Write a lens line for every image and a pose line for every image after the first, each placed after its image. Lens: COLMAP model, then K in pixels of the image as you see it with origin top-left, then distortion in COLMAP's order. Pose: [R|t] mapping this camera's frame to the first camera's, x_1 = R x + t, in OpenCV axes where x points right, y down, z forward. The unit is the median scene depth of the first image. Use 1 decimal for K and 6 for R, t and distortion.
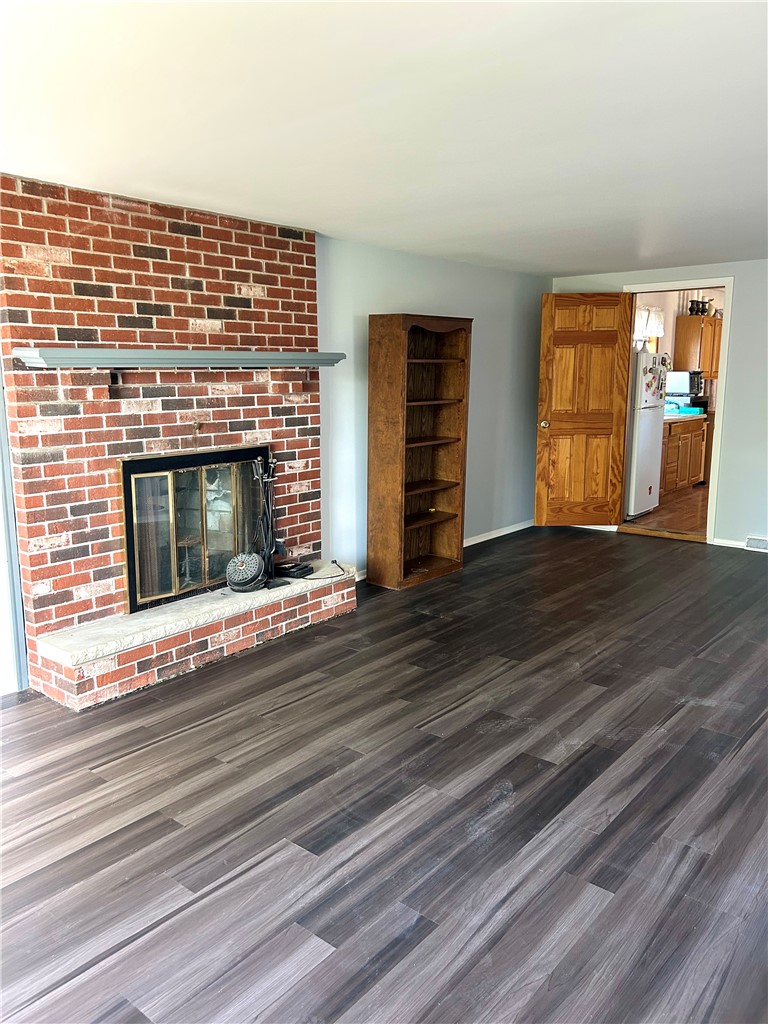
lens RADIAL K [[784.8, 0, 378.1], [0, 784.8, 512.9], [0, 0, 1]] dist [0.062532, -0.093933]
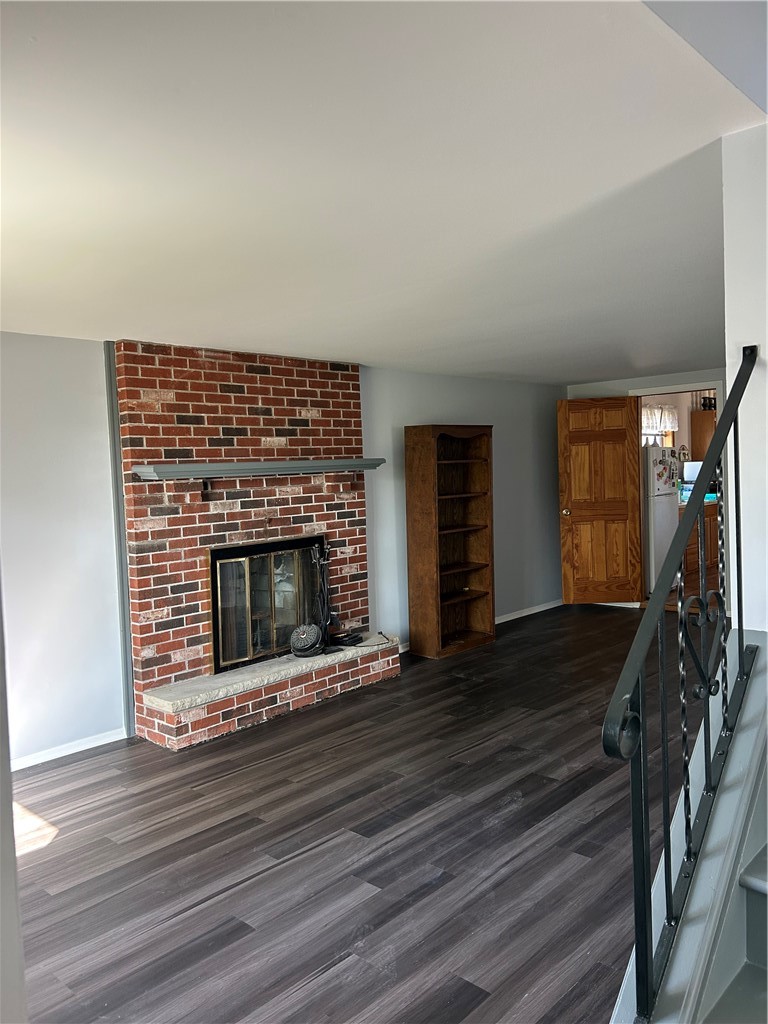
lens RADIAL K [[770.9, 0, 379.4], [0, 770.9, 507.7], [0, 0, 1]] dist [0.067633, -0.084660]
pose [[0.997731, -0.030997, -0.059770, 0.021003], [0.023115, 0.991463, -0.128322, 0.030019], [0.063238, 0.126649, 0.989930, -0.201075]]
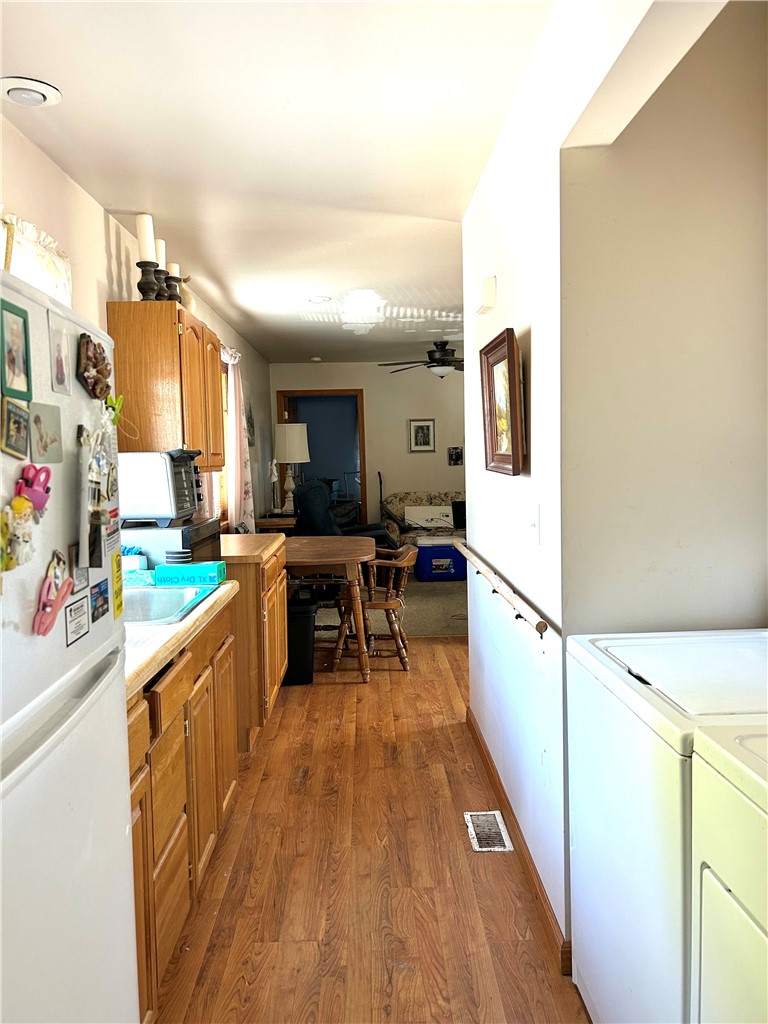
lens RADIAL K [[784.8, 0, 378.1], [0, 784.8, 512.9], [0, 0, 1]] dist [0.062532, -0.093933]
pose [[0.754792, -0.052797, 0.653837, 0.625894], [0.133517, 0.988255, -0.074331, -0.301386], [-0.642233, 0.143403, 0.752976, 1.801039]]
